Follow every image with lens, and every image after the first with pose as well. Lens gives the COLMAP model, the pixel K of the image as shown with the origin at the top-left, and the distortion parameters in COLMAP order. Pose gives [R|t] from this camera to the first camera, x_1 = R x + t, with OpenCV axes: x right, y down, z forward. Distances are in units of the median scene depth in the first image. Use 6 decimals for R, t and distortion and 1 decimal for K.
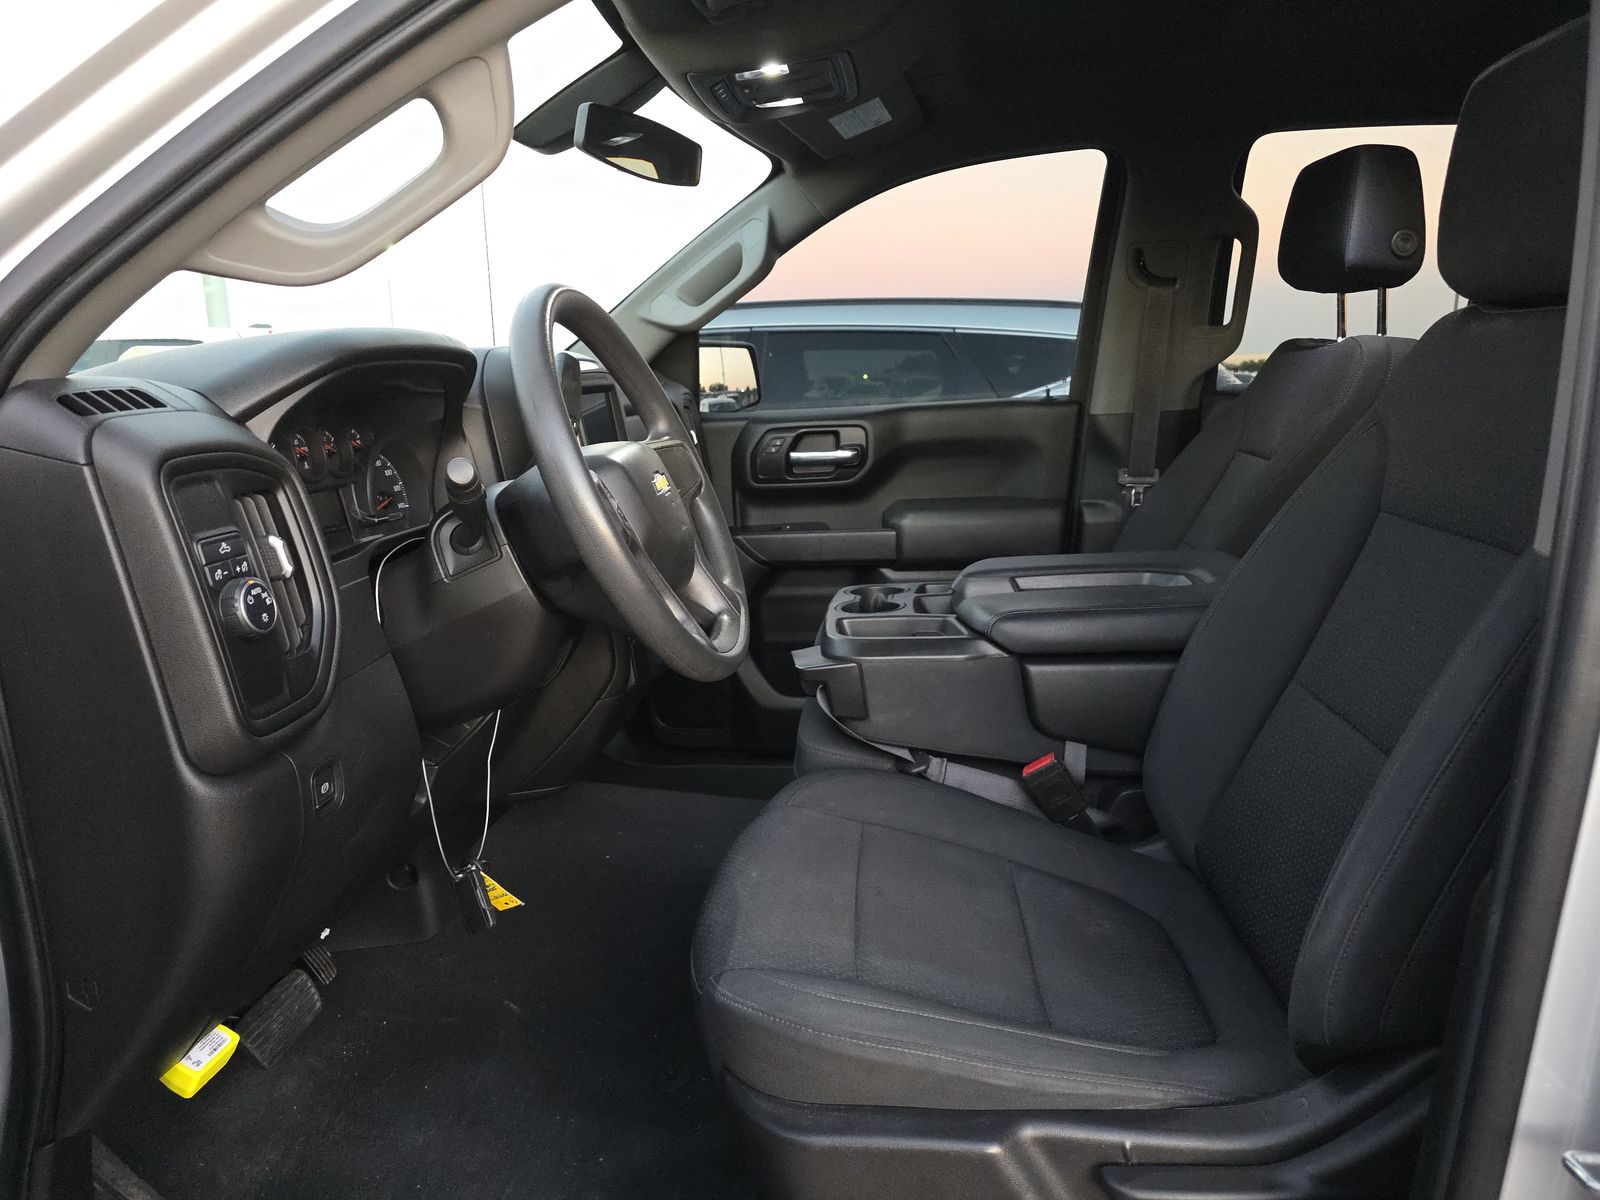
lens RADIAL K [[1147.7, 0, 800.0], [0, 1147.7, 600.0], [0, 0, 1]] dist [0.070567, 0.001446]
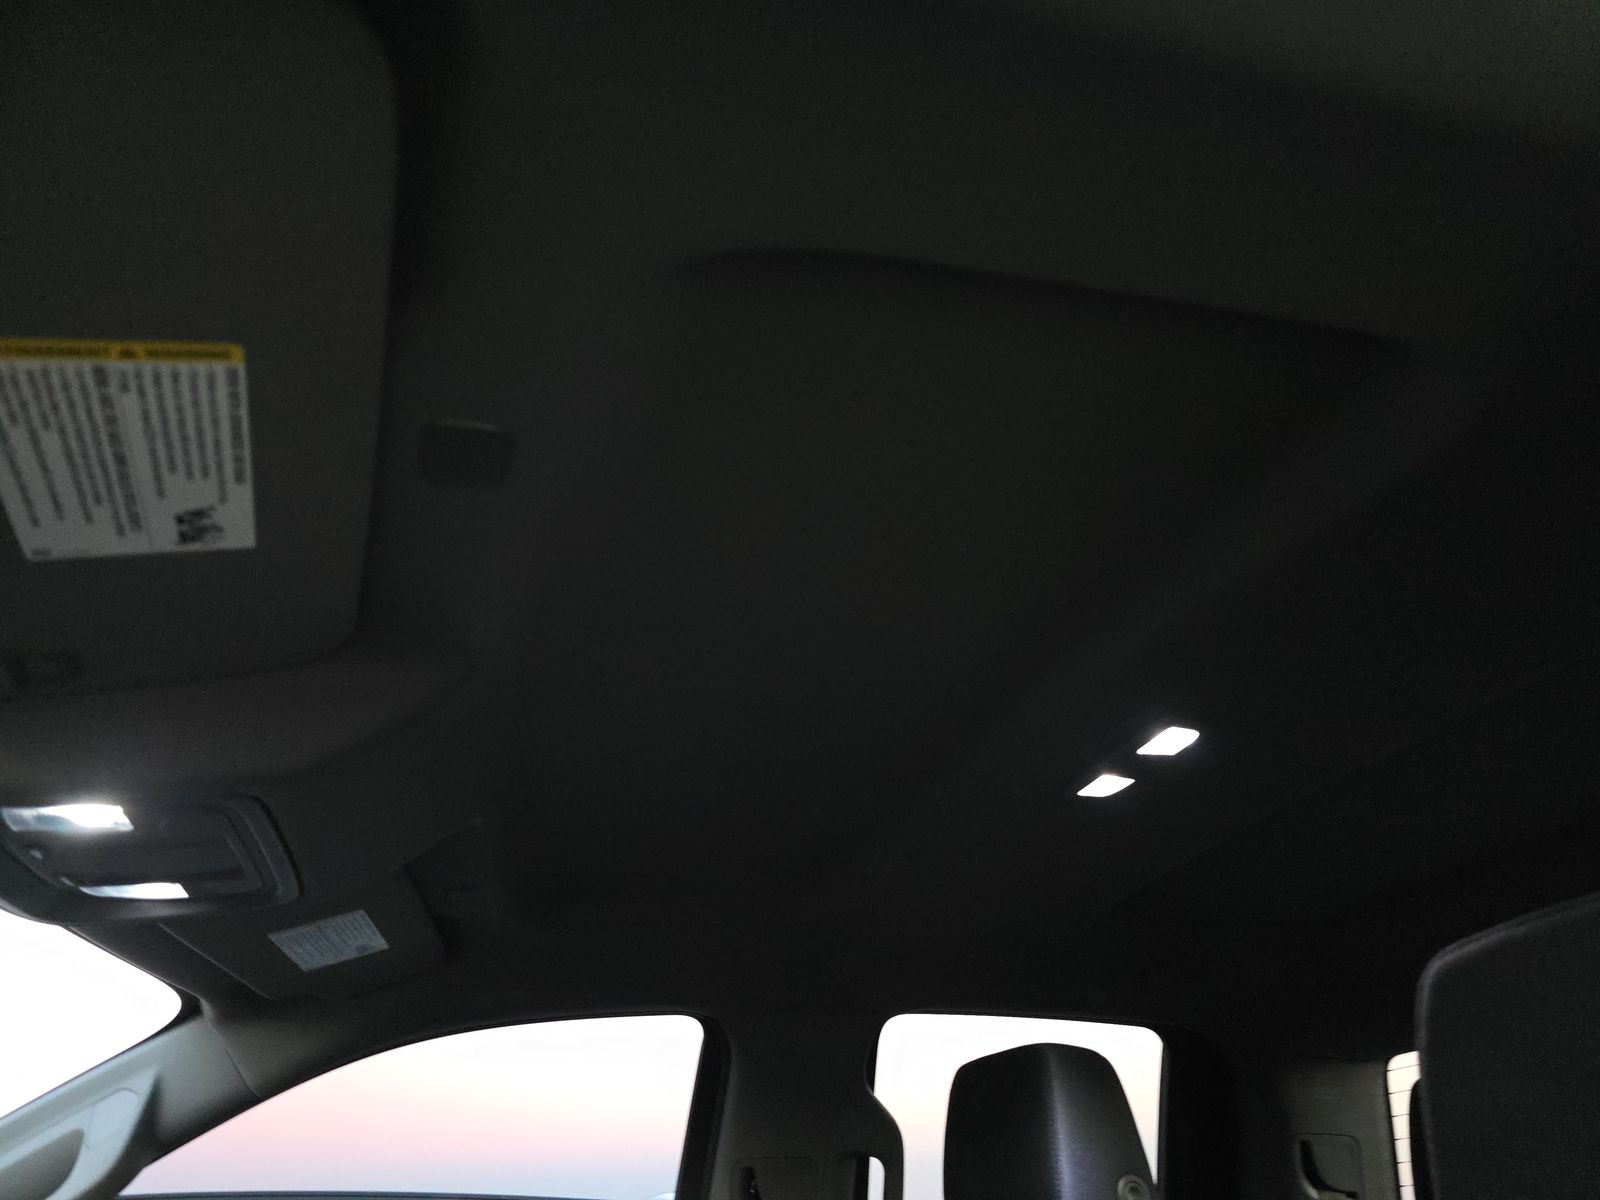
lens RADIAL K [[1090.7, 0, 800.0], [0, 1090.7, 600.0], [0, 0, 1]] dist [0.063476, -0.067183]
pose [[0.935429, 0.184428, 0.301592, 0.072210], [0.060341, 0.757309, -0.650263, -0.145249], [-0.348325, 0.626473, 0.697281, 0.367556]]
